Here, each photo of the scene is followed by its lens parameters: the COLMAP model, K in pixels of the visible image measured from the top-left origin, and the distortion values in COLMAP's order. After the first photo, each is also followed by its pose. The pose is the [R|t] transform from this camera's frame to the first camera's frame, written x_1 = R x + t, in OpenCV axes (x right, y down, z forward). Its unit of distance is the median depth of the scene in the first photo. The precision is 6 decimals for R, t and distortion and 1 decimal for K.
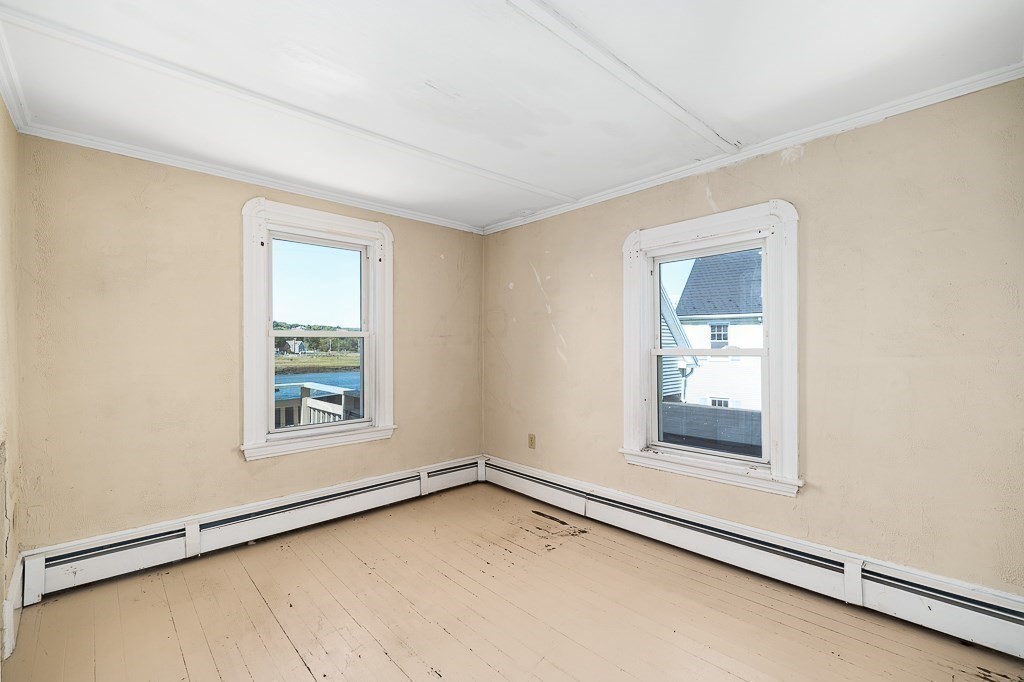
lens RADIAL K [[446.6, 0, 513.9], [0, 446.6, 339.5], [0, 0, 1]] dist [-0.001842, -0.000294]
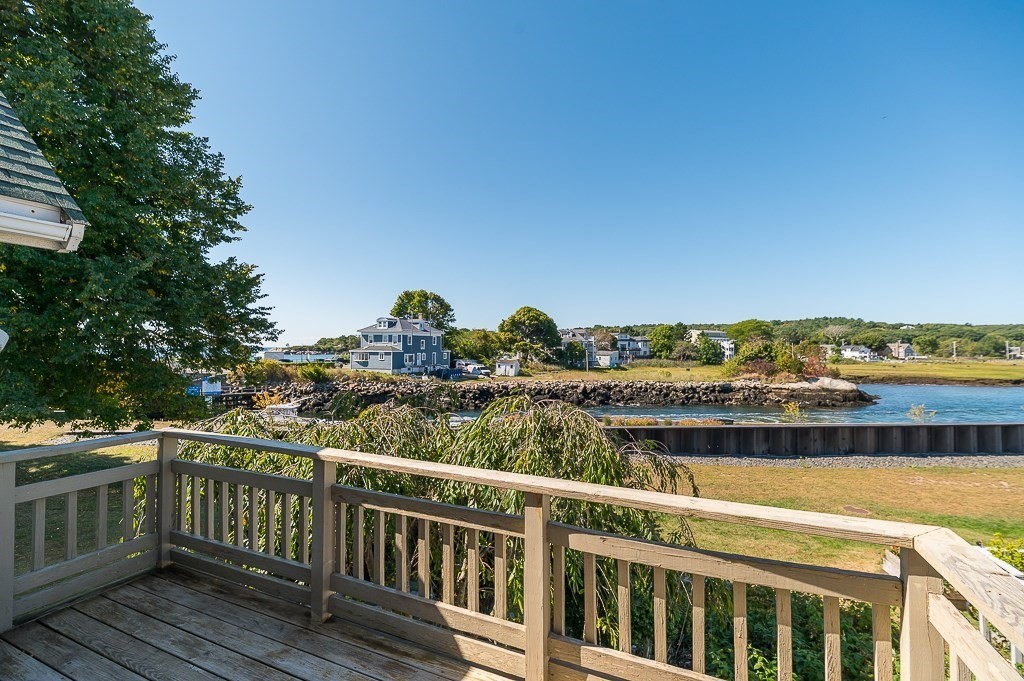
lens RADIAL K [[446.6, 0, 513.9], [0, 446.6, 339.0], [0, 0, 1]] dist [-0.001842, -0.000294]
pose [[0.390964, -0.012190, -0.920325, -0.269493], [0.009783, 0.999911, -0.009088, -0.073619], [0.920354, -0.005451, 0.391048, 0.580960]]
